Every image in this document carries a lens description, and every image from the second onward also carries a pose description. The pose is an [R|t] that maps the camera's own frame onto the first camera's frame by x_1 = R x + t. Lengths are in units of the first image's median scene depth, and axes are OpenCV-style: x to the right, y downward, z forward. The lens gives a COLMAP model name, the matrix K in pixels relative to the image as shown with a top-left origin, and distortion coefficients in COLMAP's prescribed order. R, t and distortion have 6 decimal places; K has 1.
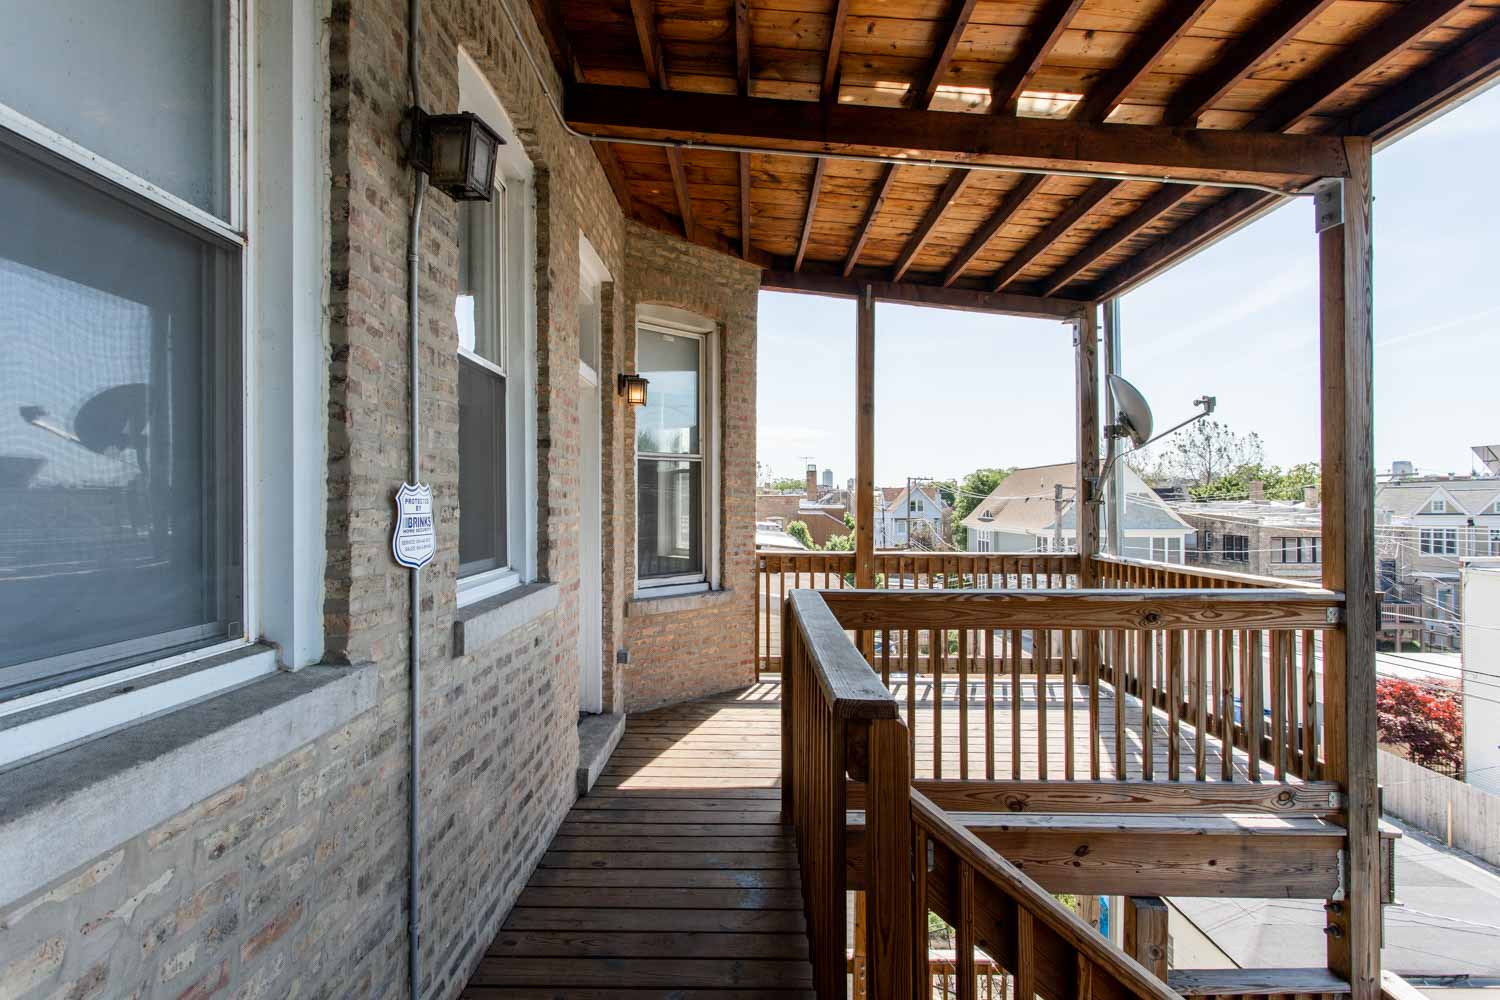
lens RADIAL K [[752.0, 0, 750.5], [0, 752.0, 499.8], [0, 0, 1]] dist [0.004897, 0.000462]
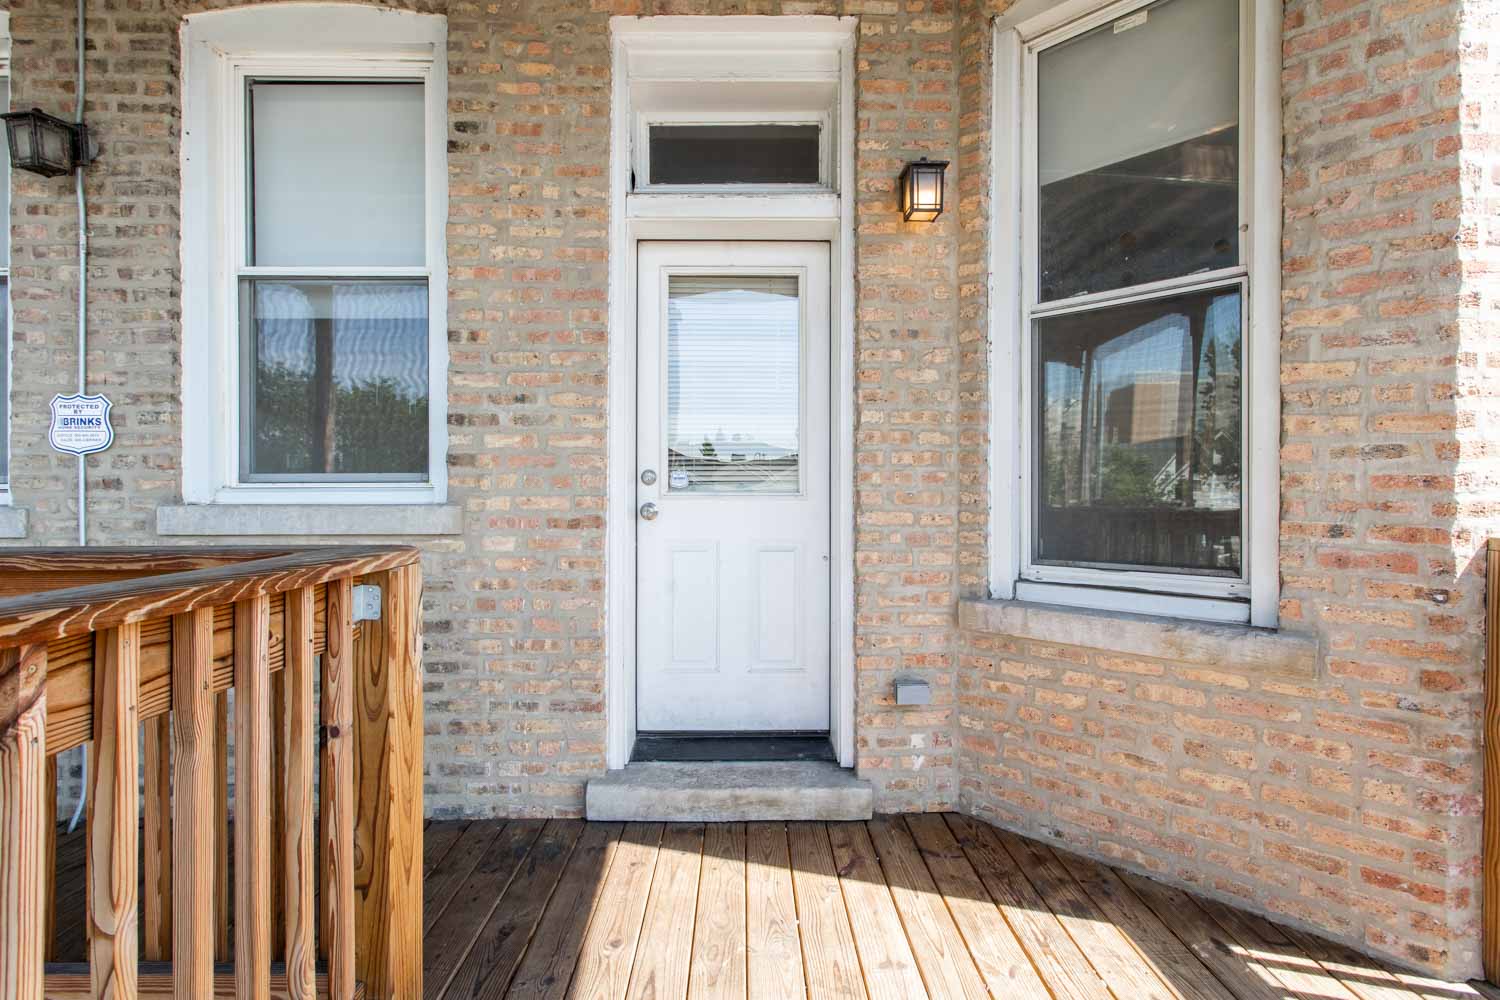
lens RADIAL K [[752.0, 0, 749.5], [0, 752.0, 495.3], [0, 0, 1]] dist [0.004897, 0.000462]
pose [[-0.003819, 0.004209, -0.999984, 0.342369], [0.002862, 0.999987, 0.004199, 0.058824], [0.999989, -0.002846, -0.003831, 0.814607]]
